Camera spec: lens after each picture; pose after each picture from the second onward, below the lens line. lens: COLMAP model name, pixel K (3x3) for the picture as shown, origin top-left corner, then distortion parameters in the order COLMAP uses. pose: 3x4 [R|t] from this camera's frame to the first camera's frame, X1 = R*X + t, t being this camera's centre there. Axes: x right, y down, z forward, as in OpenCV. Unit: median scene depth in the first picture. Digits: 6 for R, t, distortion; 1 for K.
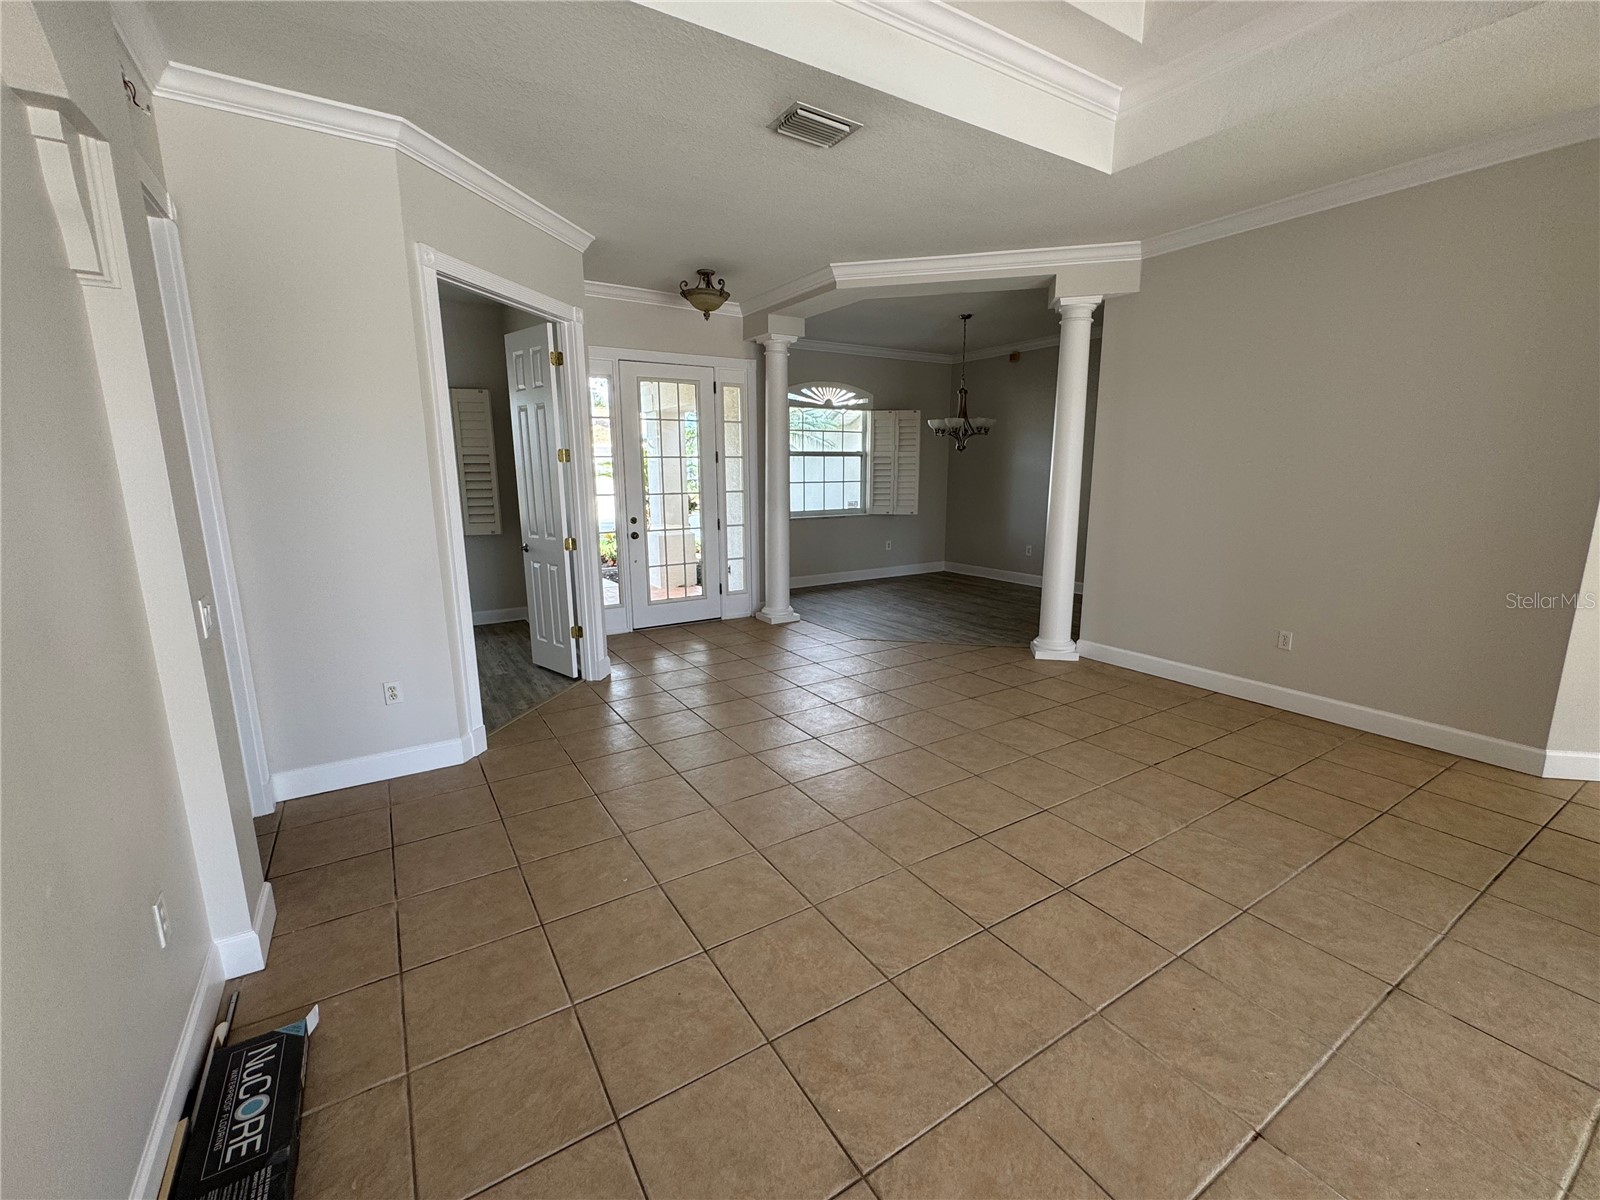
lens RADIAL K [[675.9, 0, 800.0], [0, 675.9, 600.0], [0, 0, 1]] dist [-0.000668, -0.000094]
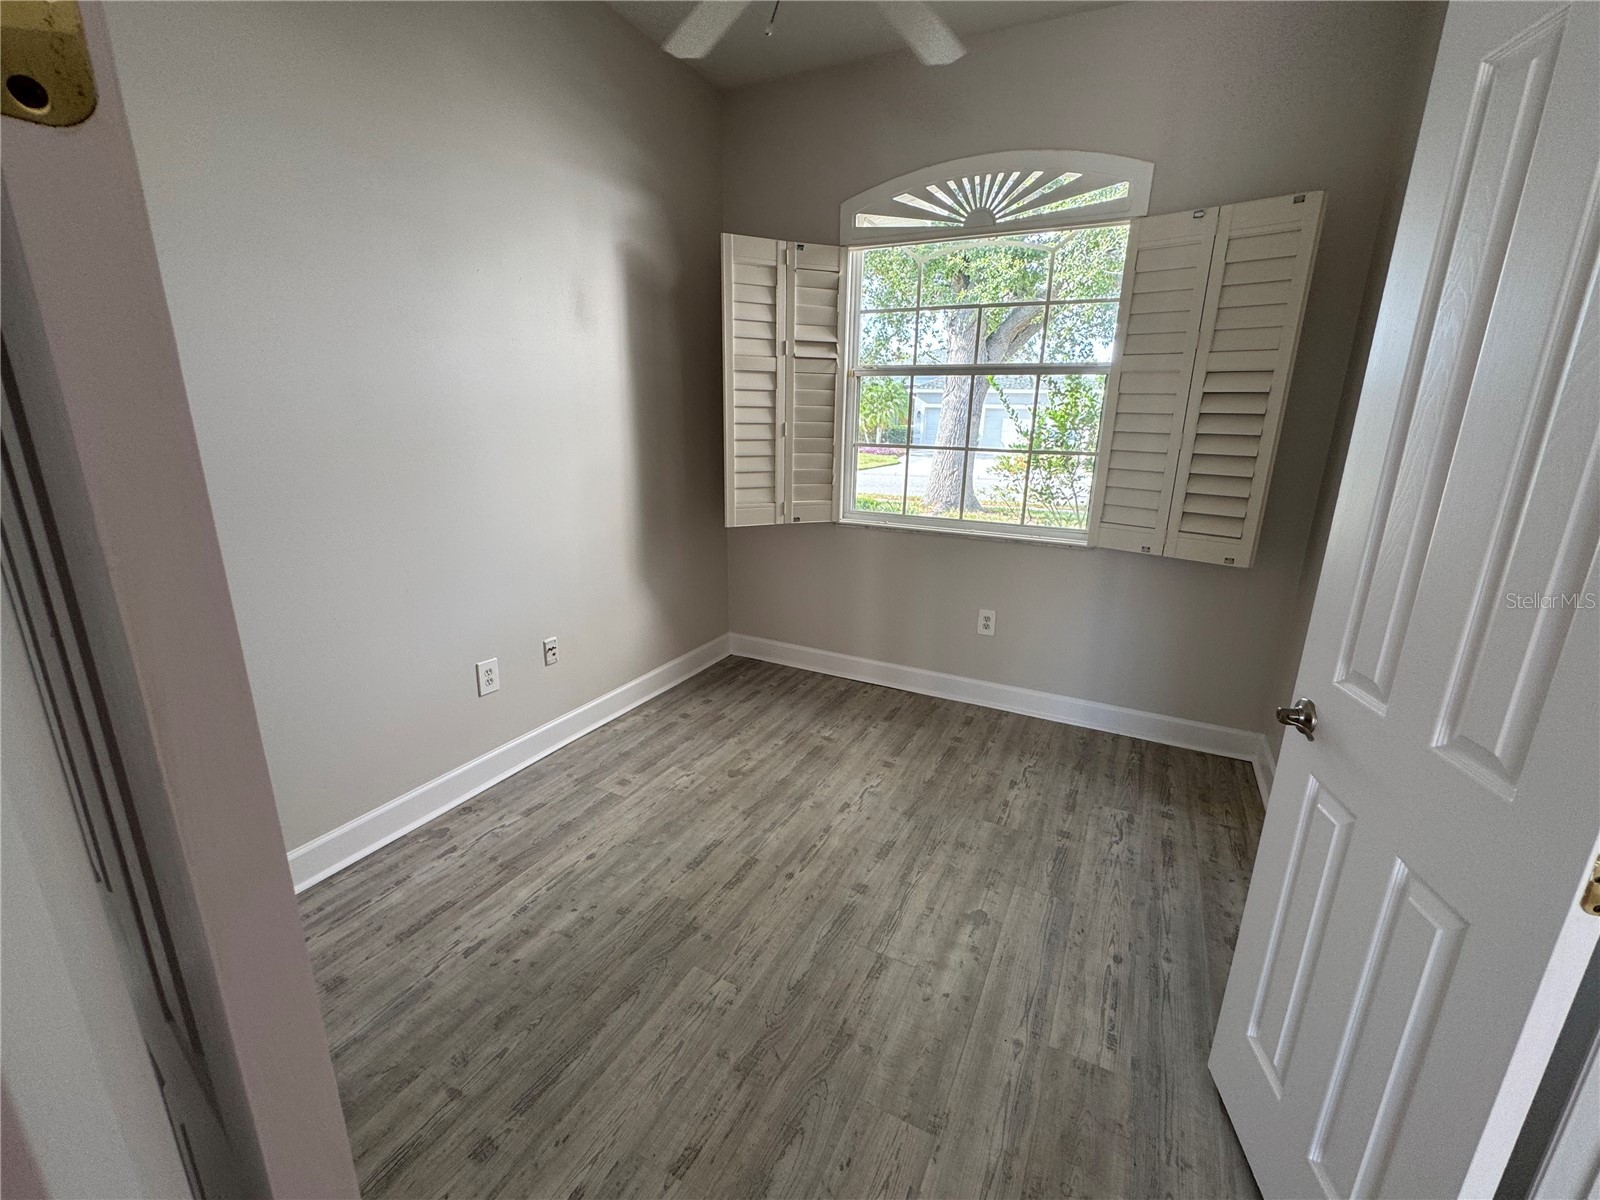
lens RADIAL K [[675.9, 0, 800.0], [0, 675.9, 600.0], [0, 0, 1]] dist [-0.000668, -0.000094]
pose [[0.511550, 0.243921, -0.823905, -0.339642], [-0.185805, 0.967576, 0.171092, -0.140747], [0.838924, 0.065563, 0.540286, 0.784862]]
